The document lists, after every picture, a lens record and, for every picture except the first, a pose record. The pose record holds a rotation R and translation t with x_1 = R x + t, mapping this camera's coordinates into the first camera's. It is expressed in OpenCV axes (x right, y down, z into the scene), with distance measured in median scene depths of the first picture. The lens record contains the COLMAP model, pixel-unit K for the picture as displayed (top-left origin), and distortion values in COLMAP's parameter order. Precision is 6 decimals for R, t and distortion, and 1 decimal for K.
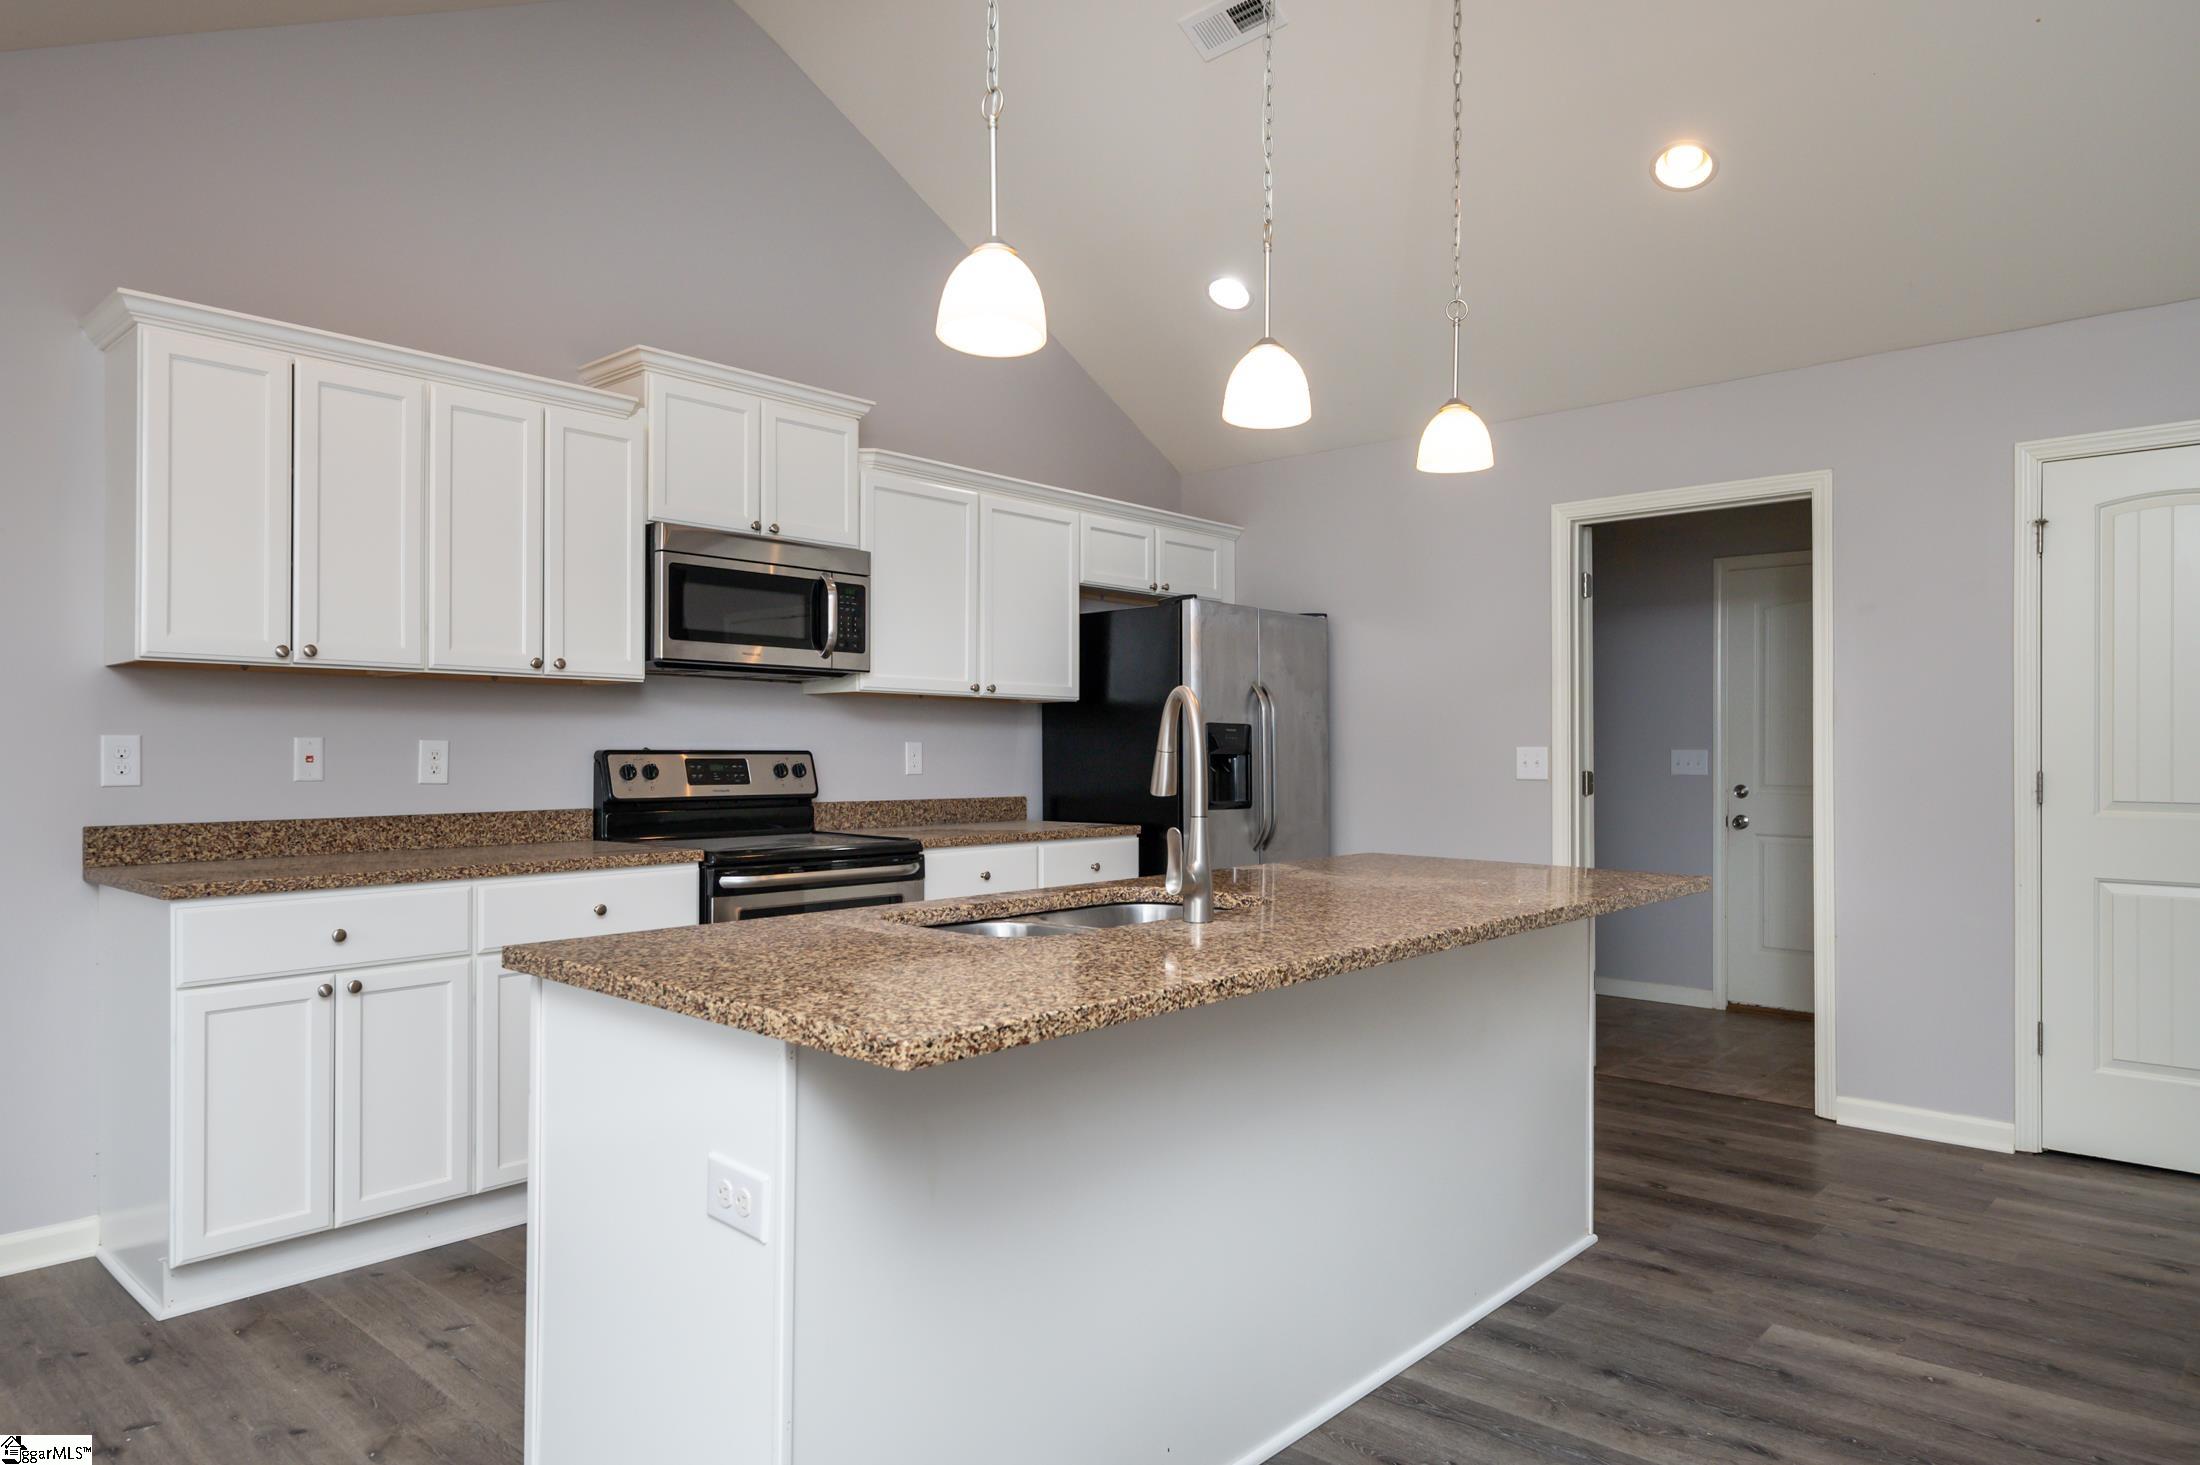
lens RADIAL K [[1355.3, 0, 1097.8], [0, 1355.3, 745.6], [0, 0, 1]] dist [0.013609, -0.006029]
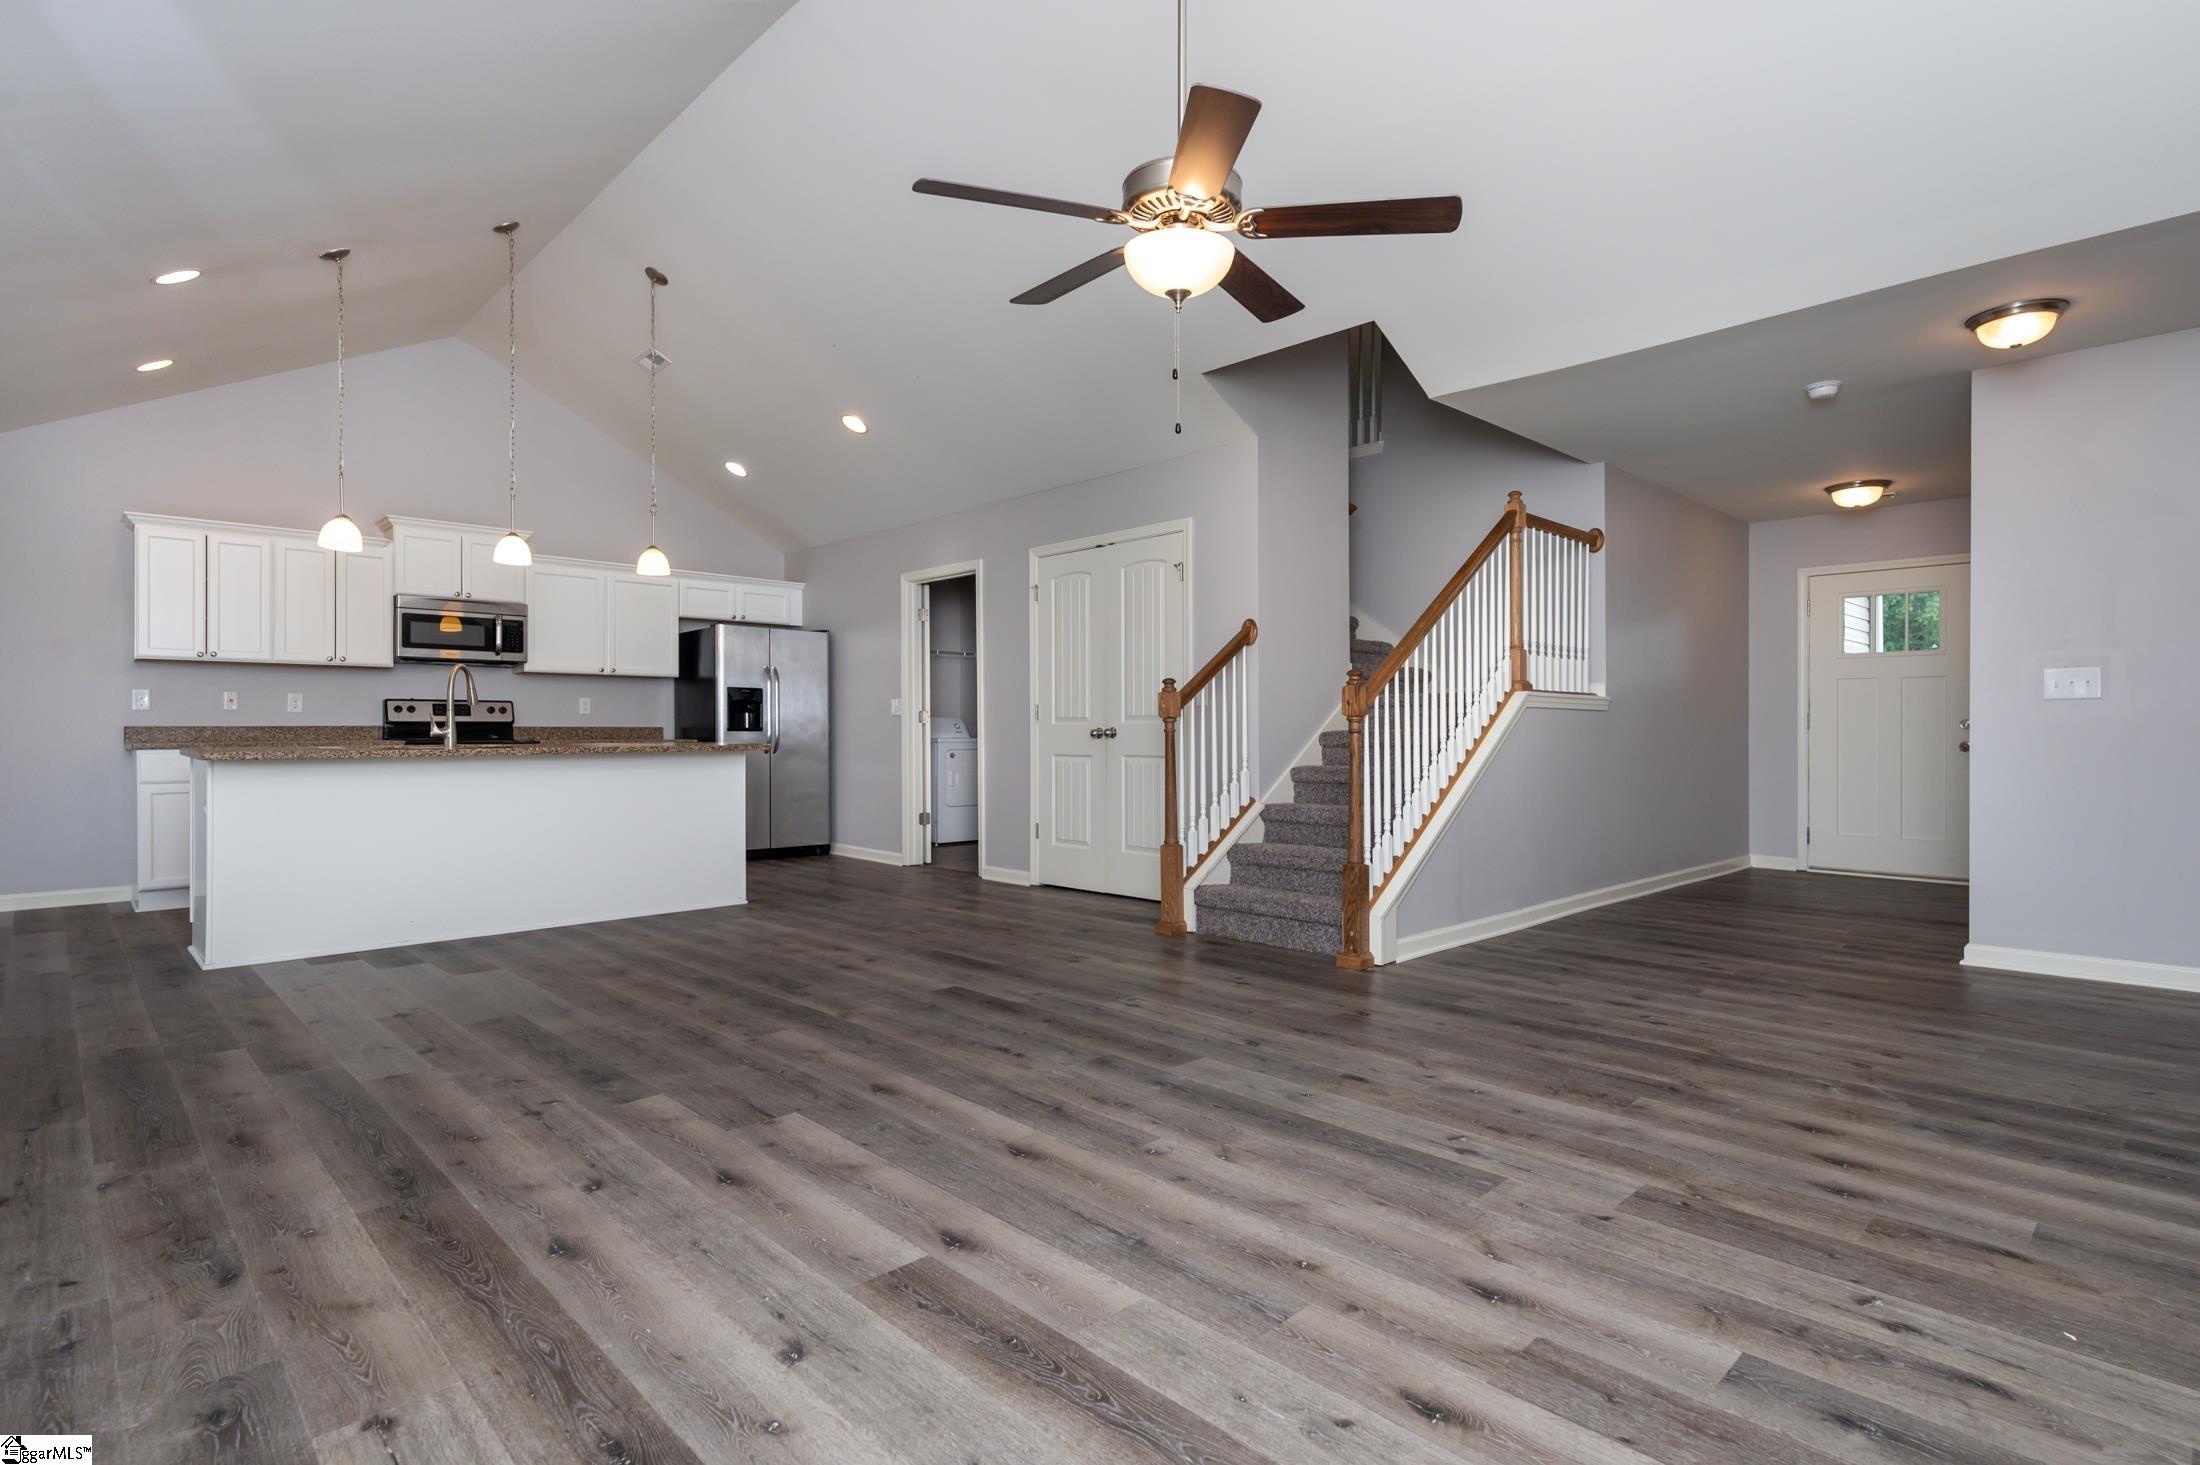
lens RADIAL K [[1102.8, 0, 1115.0], [0, 1102.8, 732.7], [0, 0, 1]] dist [0.011347, -0.000883]
pose [[0.997784, -0.005005, -0.066345, 0.952104], [0.005310, 0.999976, 0.004418, 0.058034], [0.066321, -0.004760, 0.997787, -0.715922]]
